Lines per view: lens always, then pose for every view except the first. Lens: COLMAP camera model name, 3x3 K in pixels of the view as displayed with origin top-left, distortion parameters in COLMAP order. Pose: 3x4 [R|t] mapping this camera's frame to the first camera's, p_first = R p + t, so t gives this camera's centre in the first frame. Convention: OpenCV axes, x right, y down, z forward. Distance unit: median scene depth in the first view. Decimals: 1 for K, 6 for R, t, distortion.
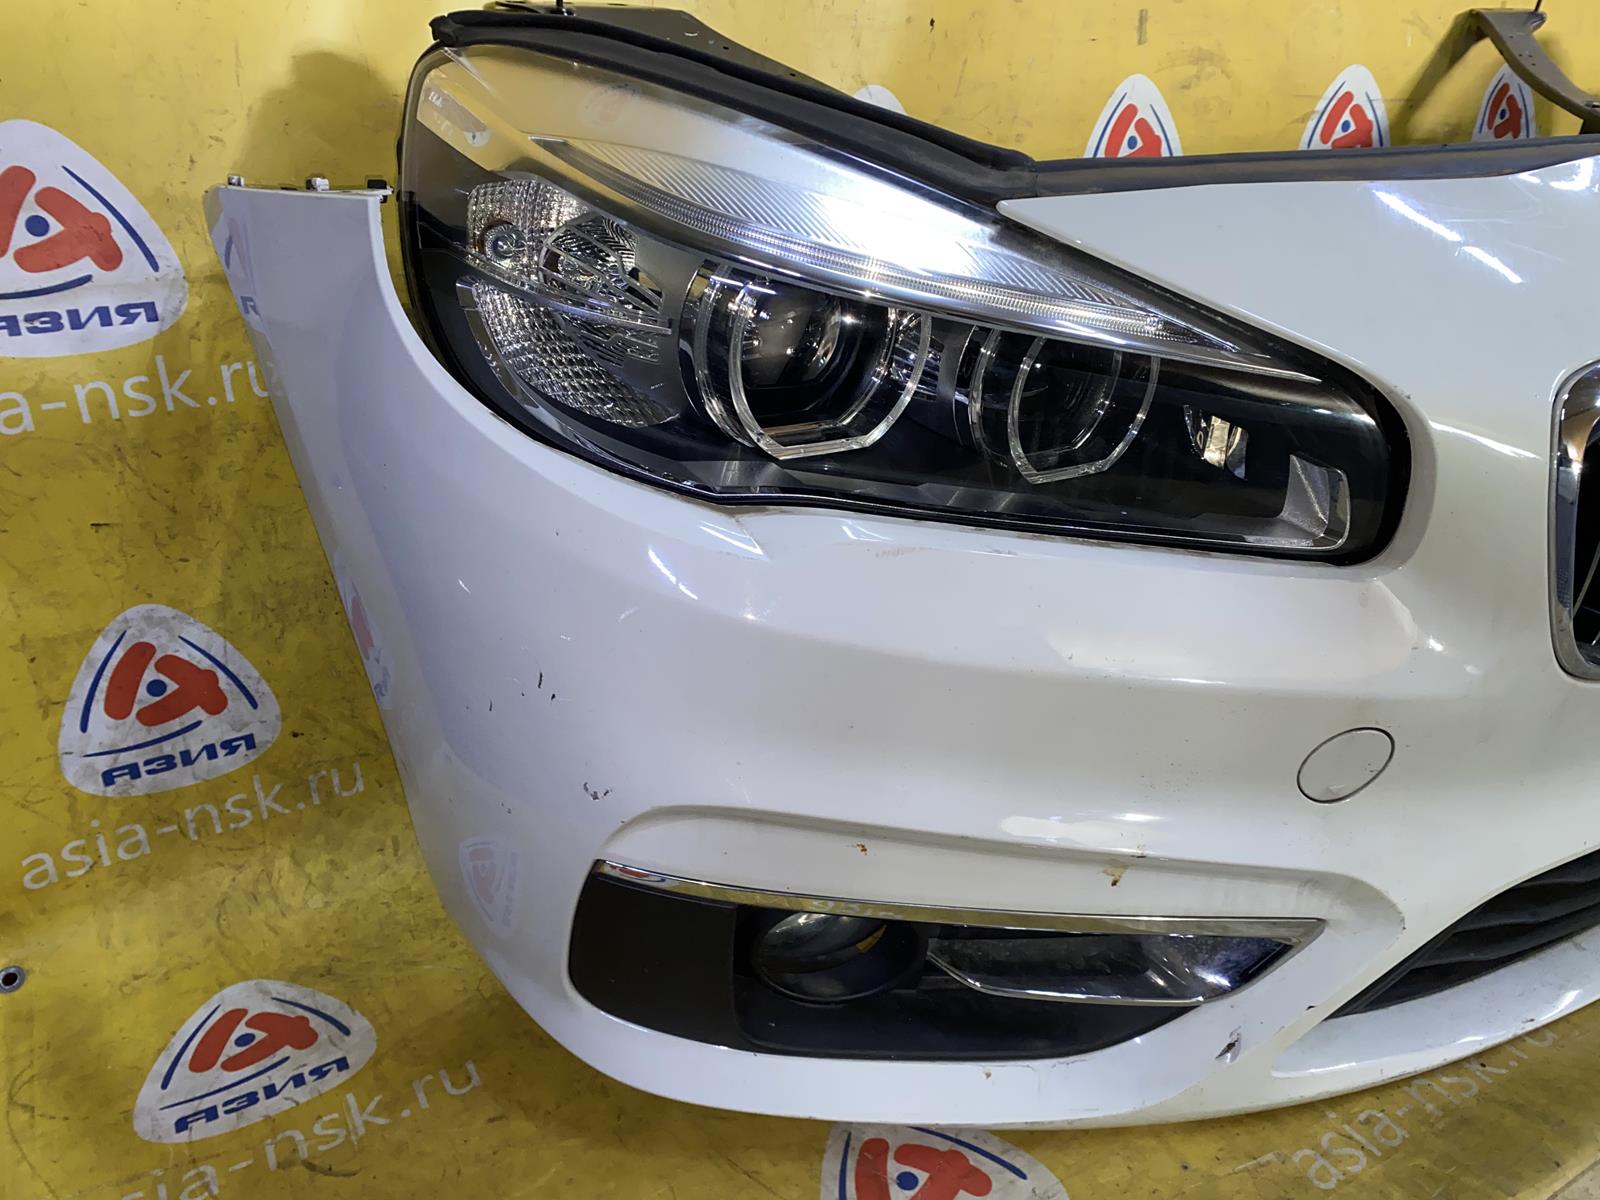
lens RADIAL K [[1219.4, 0, 792.4], [0, 1219.4, 615.0], [0, 0, 1]] dist [0.025912, -0.024245]
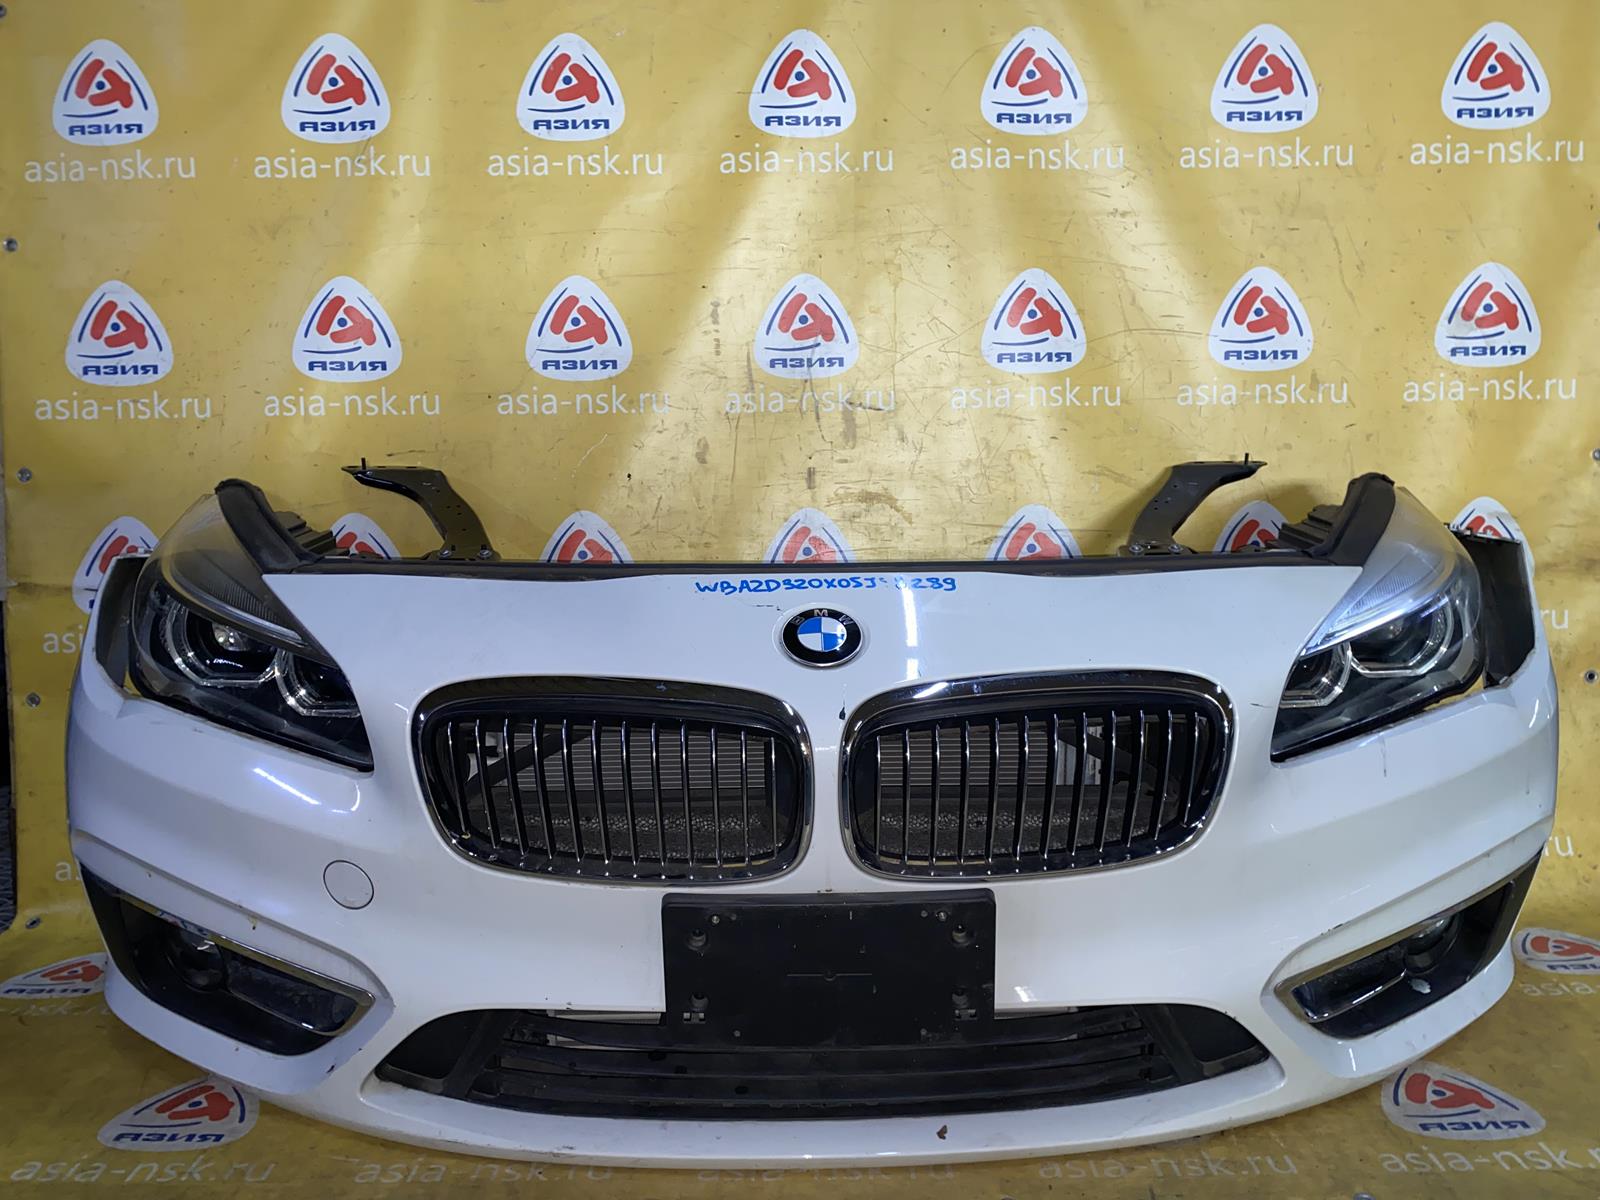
lens RADIAL K [[1219.4, 0, 808.1], [0, 1219.4, 601.0], [0, 0, 1]] dist [0.025912, -0.024245]
pose [[0.866949, 0.065647, -0.494055, 1.405592], [-0.213428, 0.944697, -0.248990, 0.035527], [0.450387, 0.321307, 0.833015, -0.243630]]
